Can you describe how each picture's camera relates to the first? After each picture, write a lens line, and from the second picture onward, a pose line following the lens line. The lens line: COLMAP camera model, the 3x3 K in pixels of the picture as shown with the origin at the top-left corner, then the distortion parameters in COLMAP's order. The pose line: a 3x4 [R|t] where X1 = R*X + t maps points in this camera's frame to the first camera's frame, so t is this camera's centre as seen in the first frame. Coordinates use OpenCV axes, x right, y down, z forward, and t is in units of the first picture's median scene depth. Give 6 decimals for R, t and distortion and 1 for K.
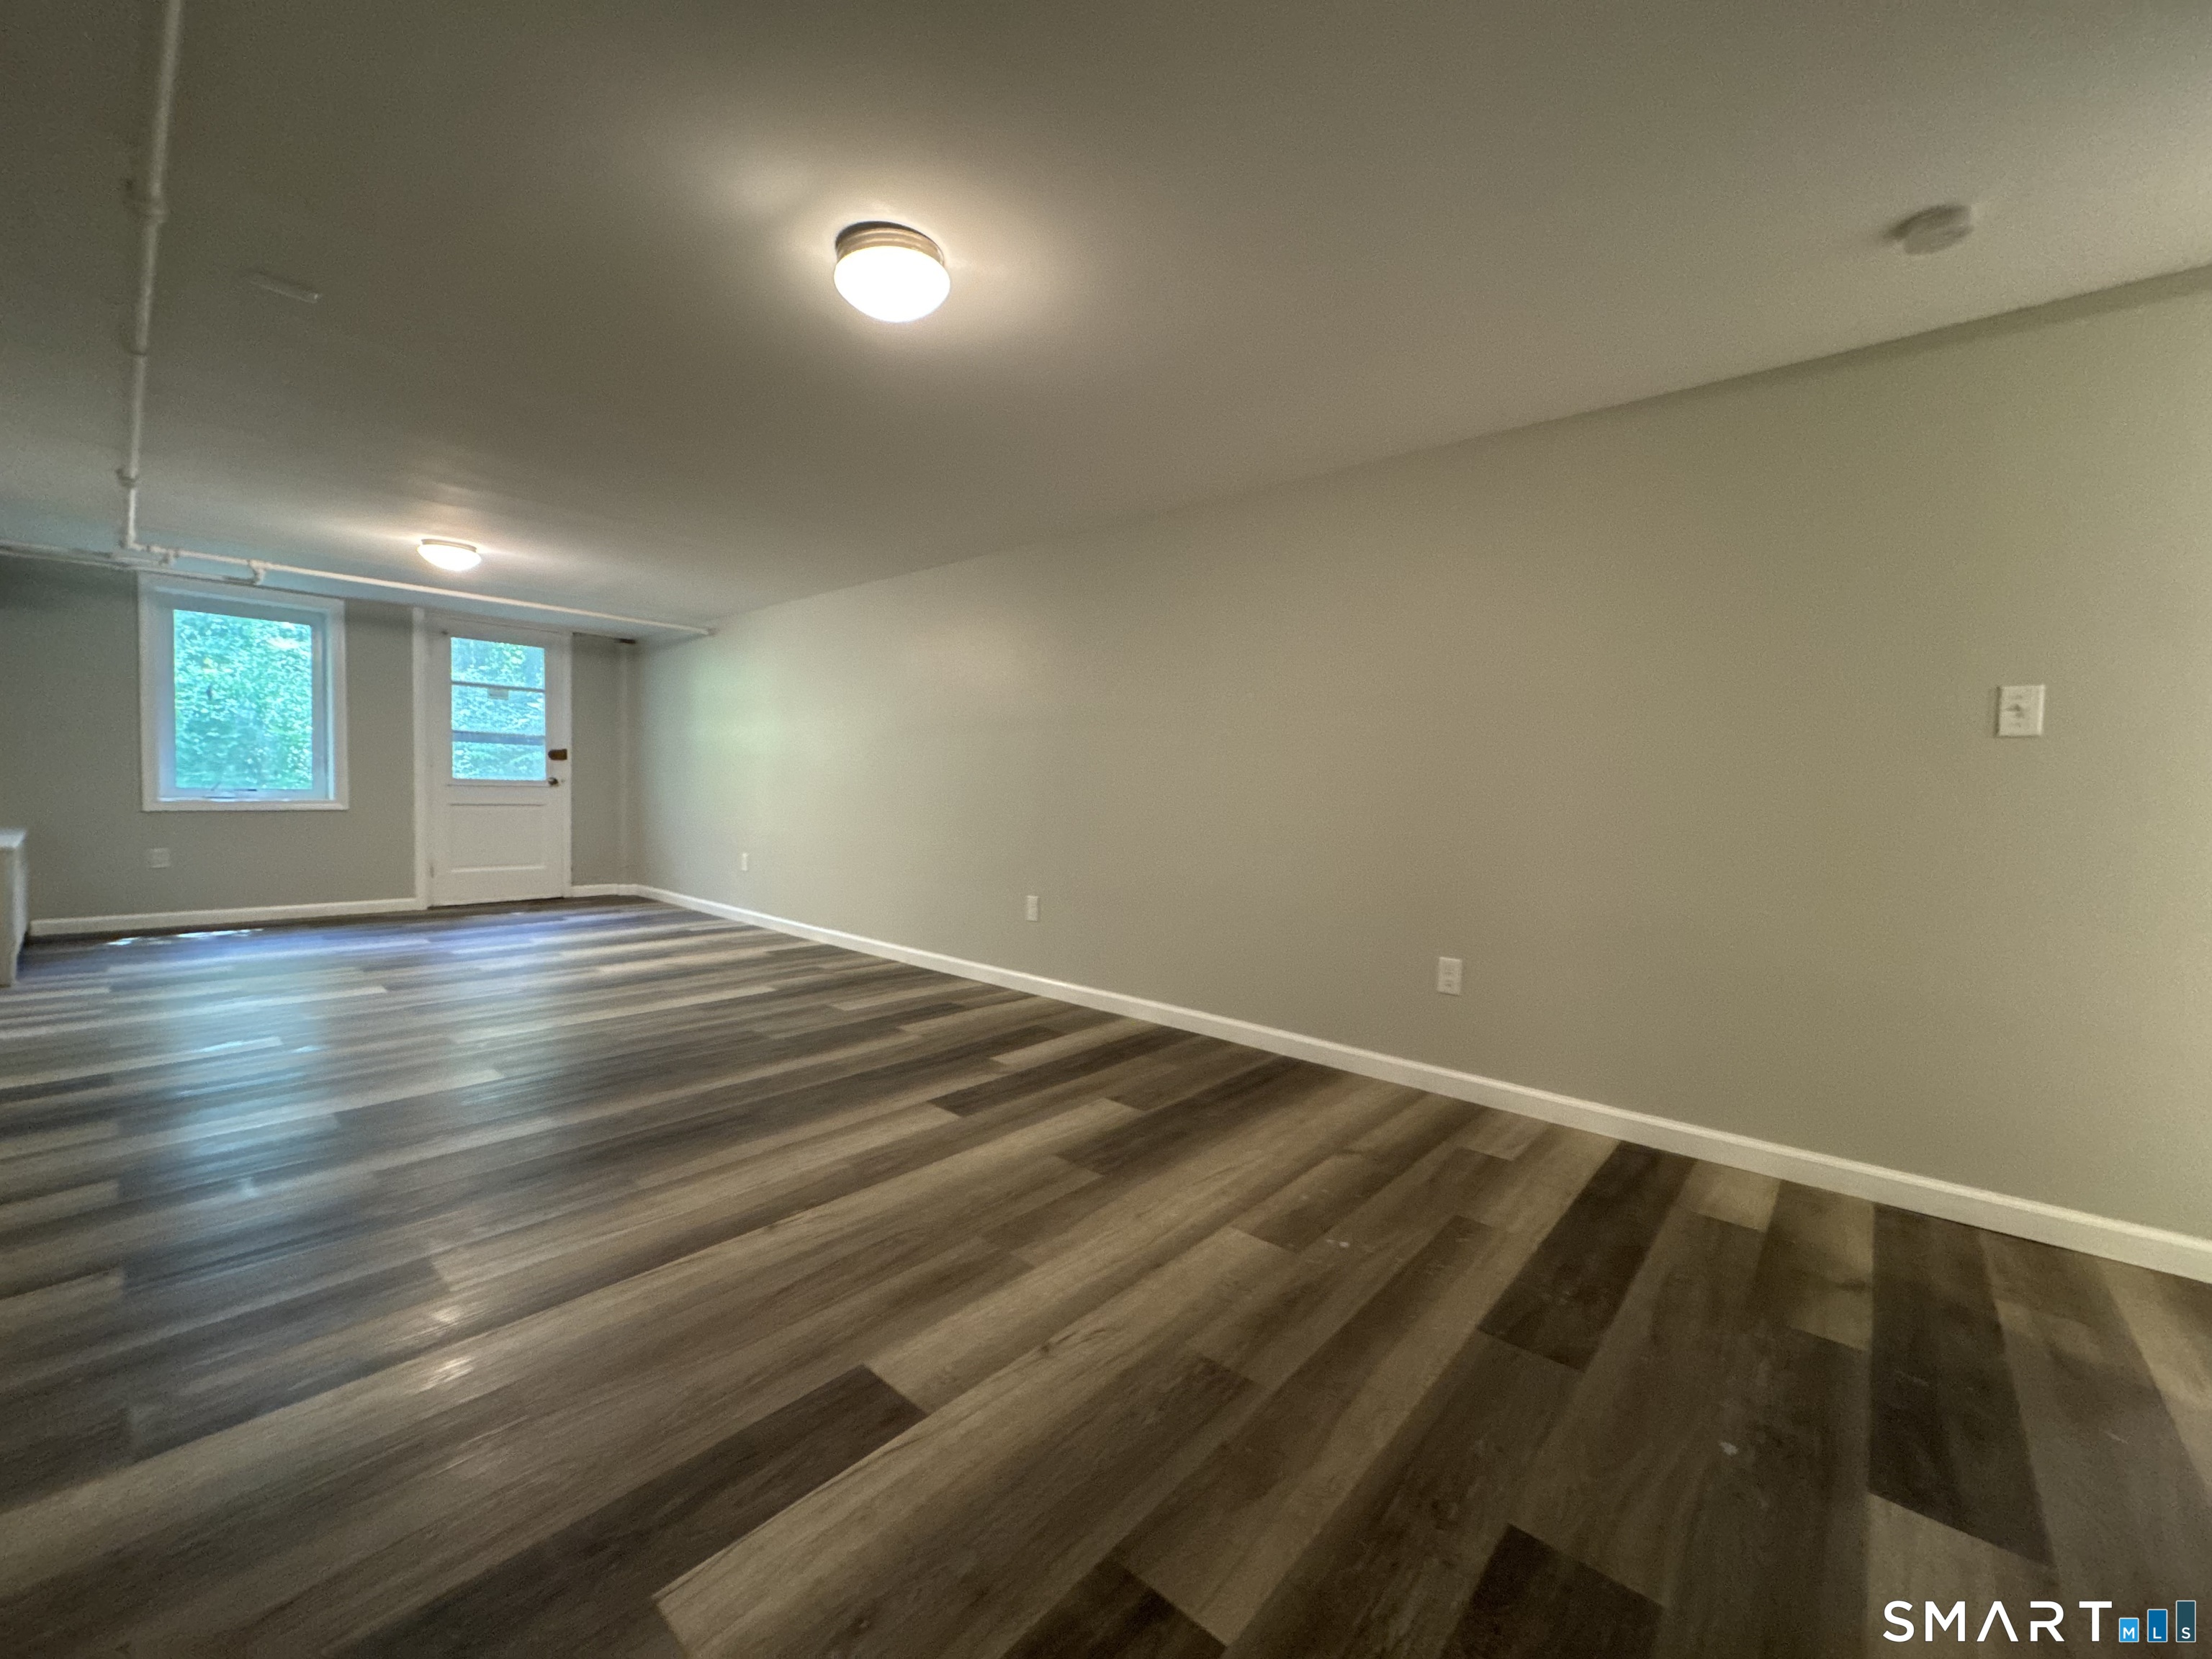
lens RADIAL K [[881.7, 0, 1109.4], [0, 881.7, 830.4], [0, 0, 1]] dist [-0.002019, -0.000100]
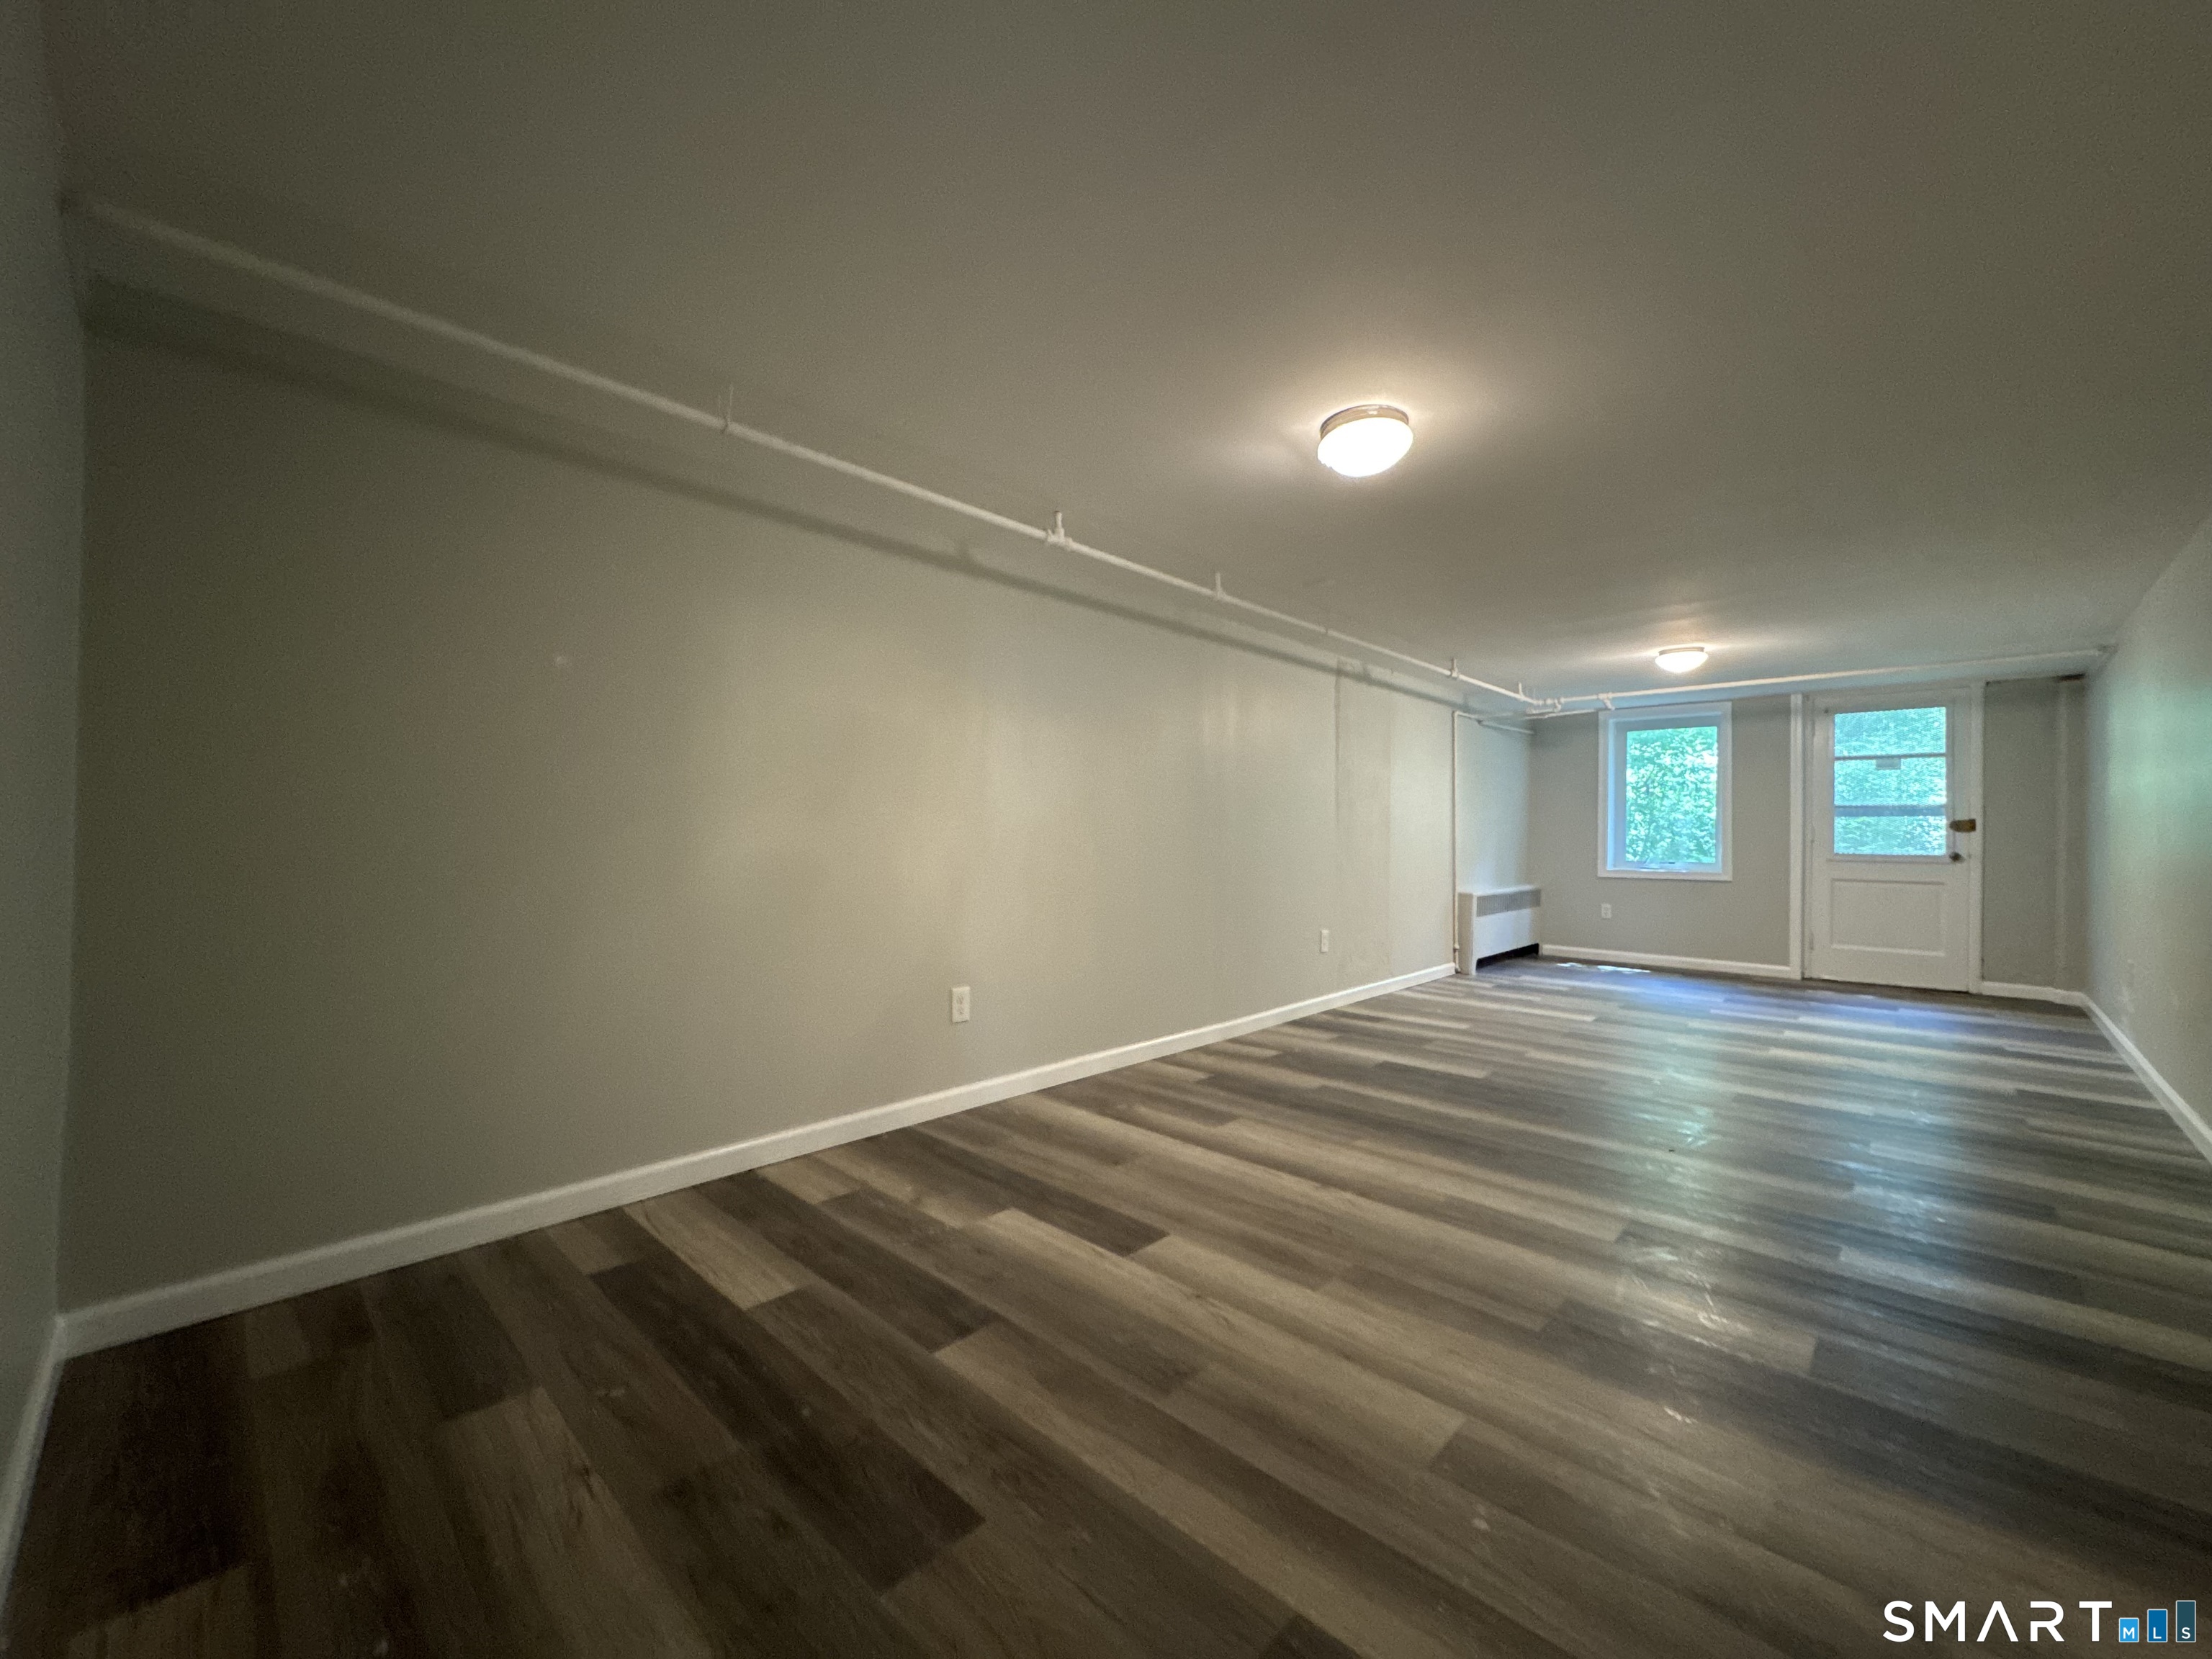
lens RADIAL K [[881.7, 0, 1109.4], [0, 881.7, 830.4], [0, 0, 1]] dist [-0.002019, -0.000100]
pose [[-0.044075, -0.031328, -0.998537, 0.448581], [-0.058685, 0.997863, -0.028717, -0.011702], [0.997303, 0.057334, -0.045819, 0.331180]]
